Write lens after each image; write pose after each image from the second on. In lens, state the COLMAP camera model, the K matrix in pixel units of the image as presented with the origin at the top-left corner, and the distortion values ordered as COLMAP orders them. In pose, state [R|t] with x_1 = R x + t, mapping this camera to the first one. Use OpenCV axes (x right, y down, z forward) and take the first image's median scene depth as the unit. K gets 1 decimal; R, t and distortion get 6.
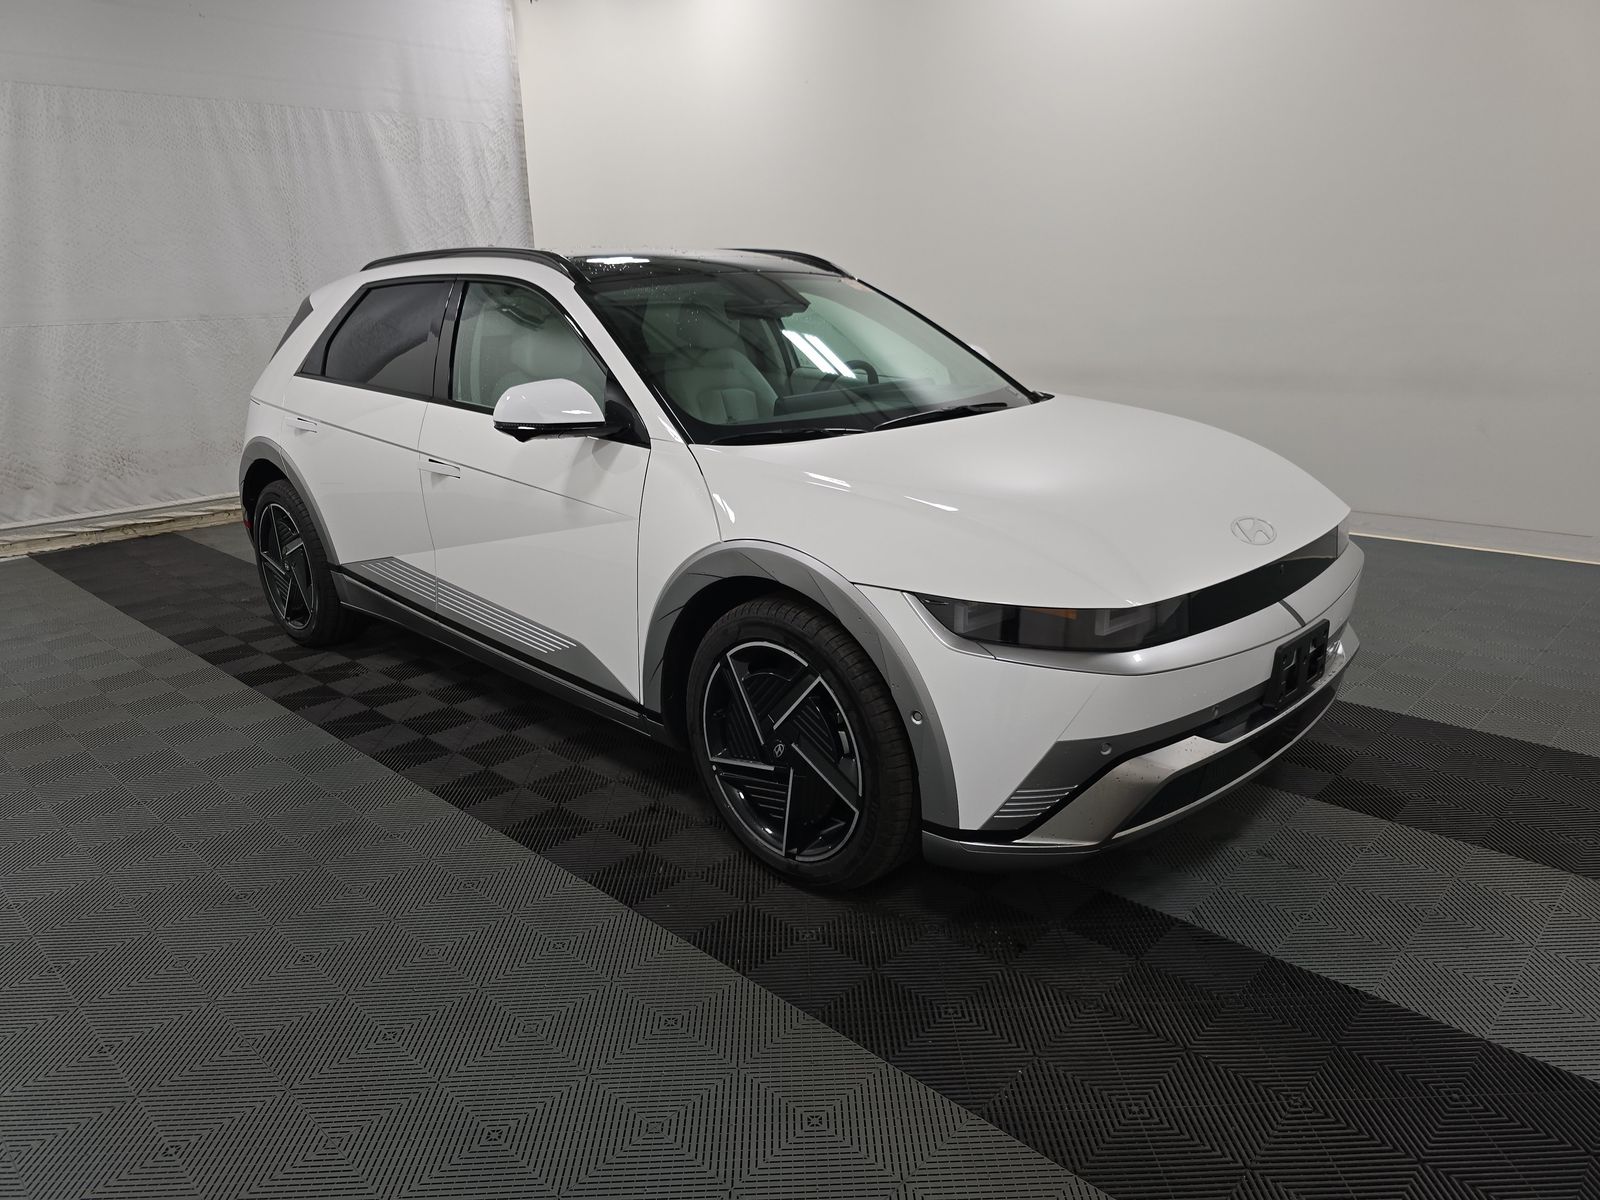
lens RADIAL K [[1081.2, 0, 800.9], [0, 1081.2, 597.4], [0, 0, 1]] dist [0.007271, -0.010000]
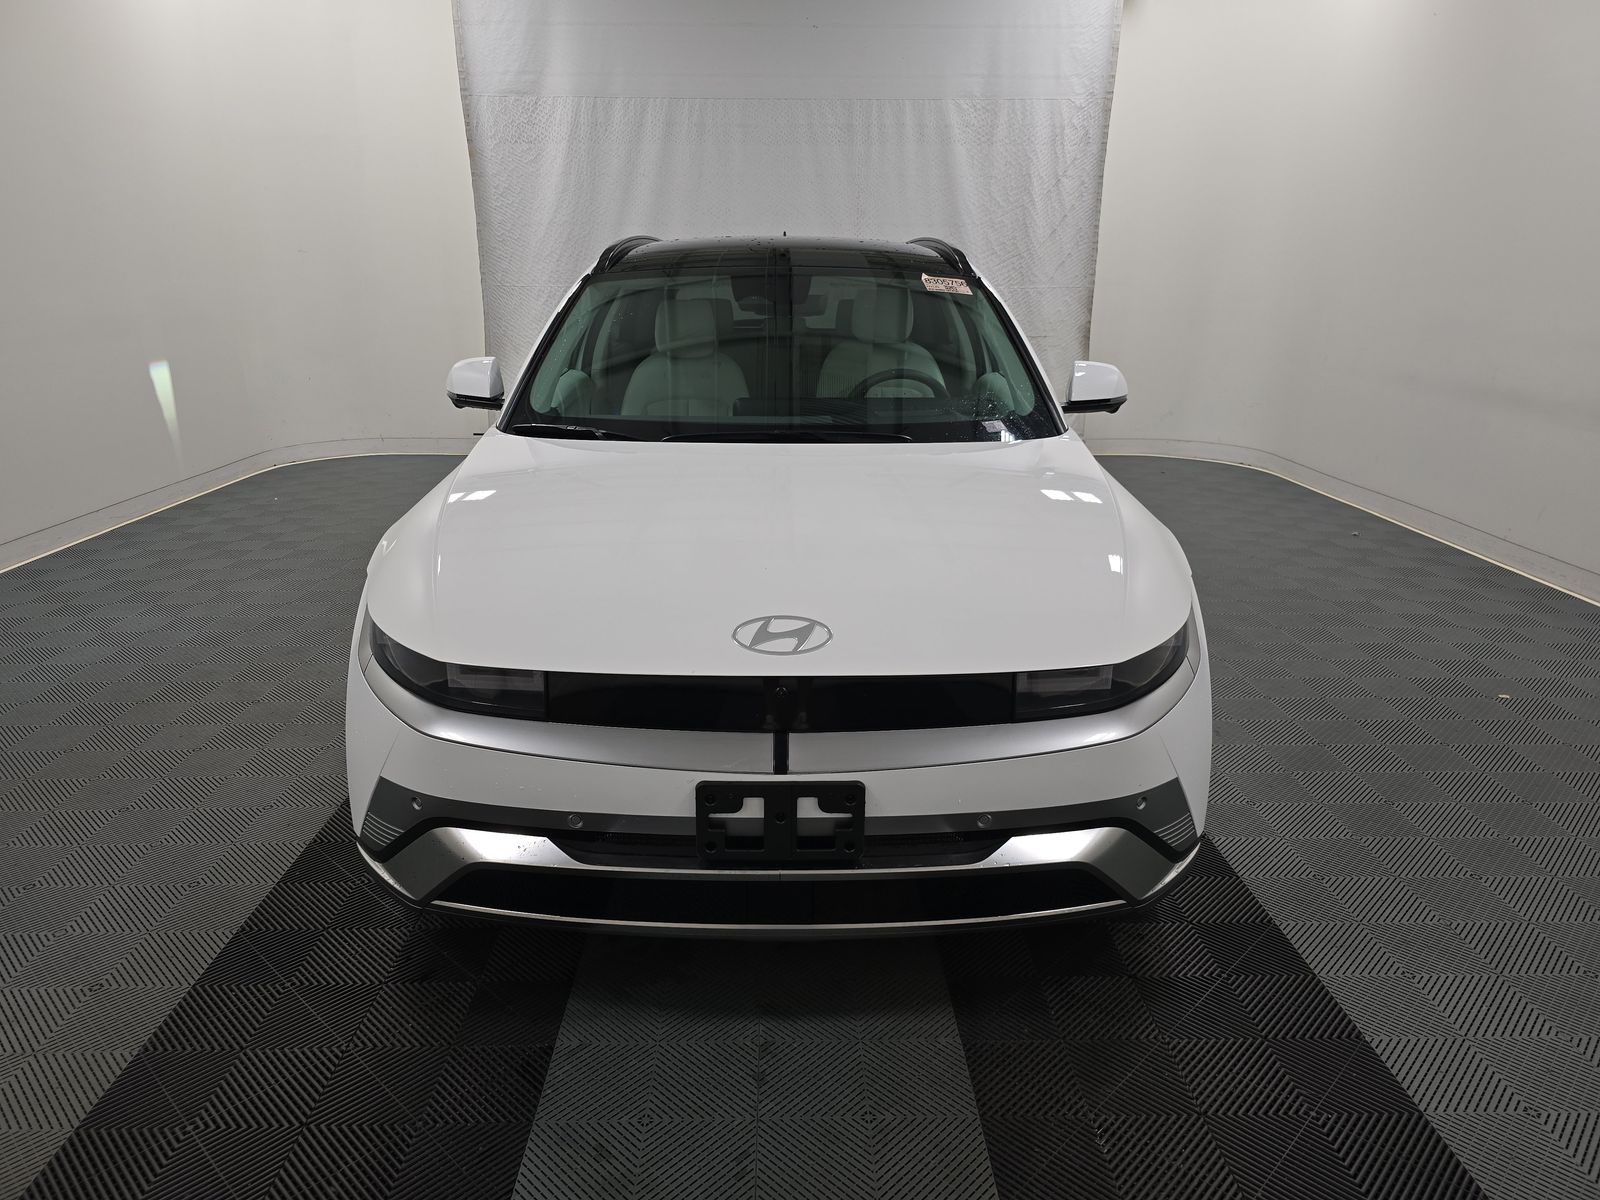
lens RADIAL K [[1081.2, 0, 807.1], [0, 1081.2, 599.9], [0, 0, 1]] dist [0.007271, -0.010000]
pose [[0.691885, 0.238293, -0.681551, 0.335214], [-0.219922, 0.968665, 0.115421, -0.062543], [0.687699, 0.070030, 0.722611, 0.168006]]
